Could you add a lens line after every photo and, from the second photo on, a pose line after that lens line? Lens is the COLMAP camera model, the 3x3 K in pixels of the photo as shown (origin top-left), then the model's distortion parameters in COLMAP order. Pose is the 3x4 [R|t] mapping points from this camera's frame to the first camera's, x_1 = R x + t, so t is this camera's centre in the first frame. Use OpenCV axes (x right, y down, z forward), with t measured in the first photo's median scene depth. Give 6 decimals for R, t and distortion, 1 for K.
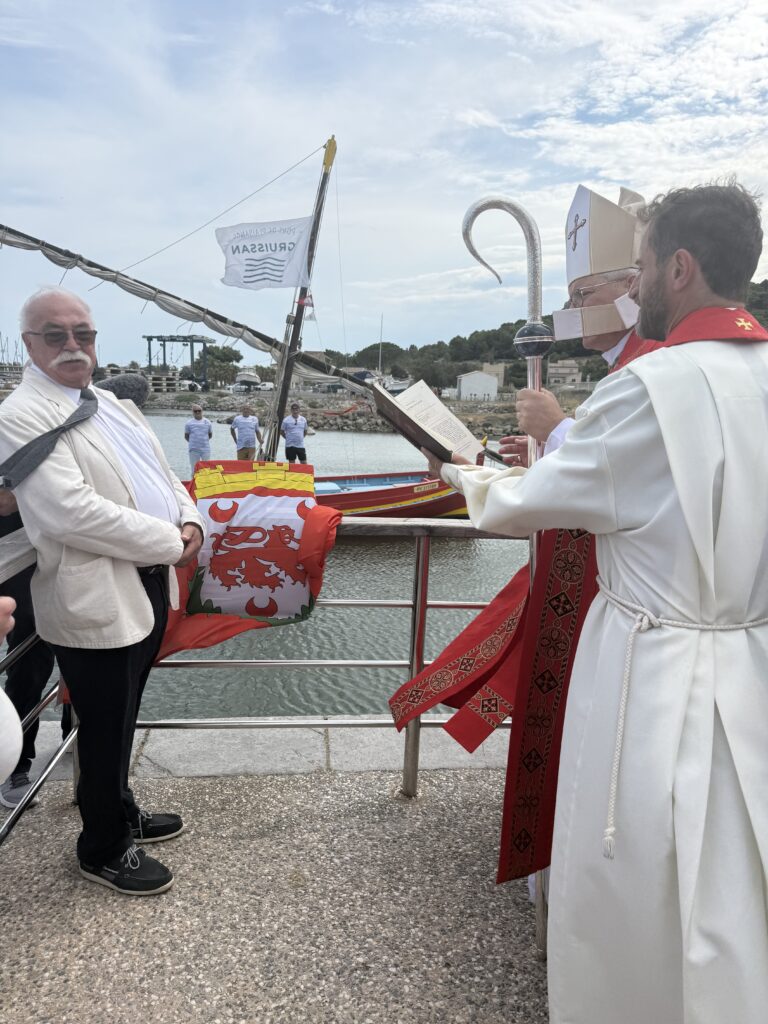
lens RADIAL K [[710.8, 0, 354.1], [0, 710.8, 510.6], [0, 0, 1]] dist [0.223942, -0.155631]
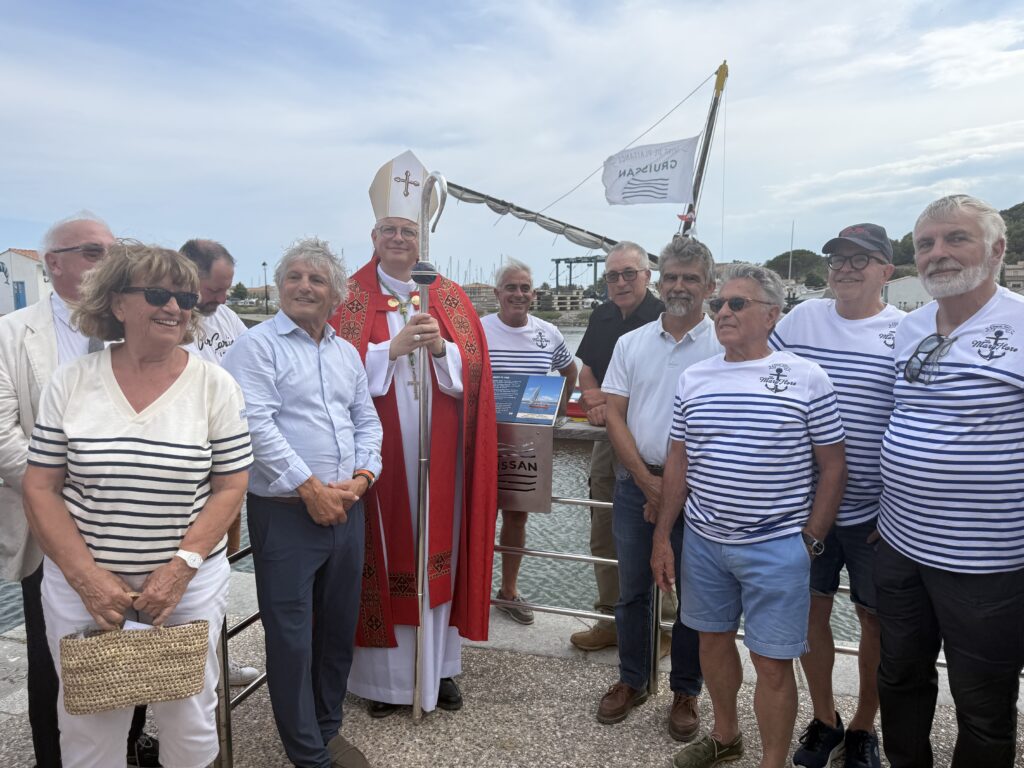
lens RADIAL K [[710.8, 0, 512.0], [0, 710.8, 384.0], [0, 0, 1]] dist [0.223942, -0.155631]
pose [[0.945709, 0.018664, -0.324477, 0.213347], [-0.037410, 0.997965, -0.051629, 0.017054], [0.322854, 0.060965, 0.944483, -0.064901]]
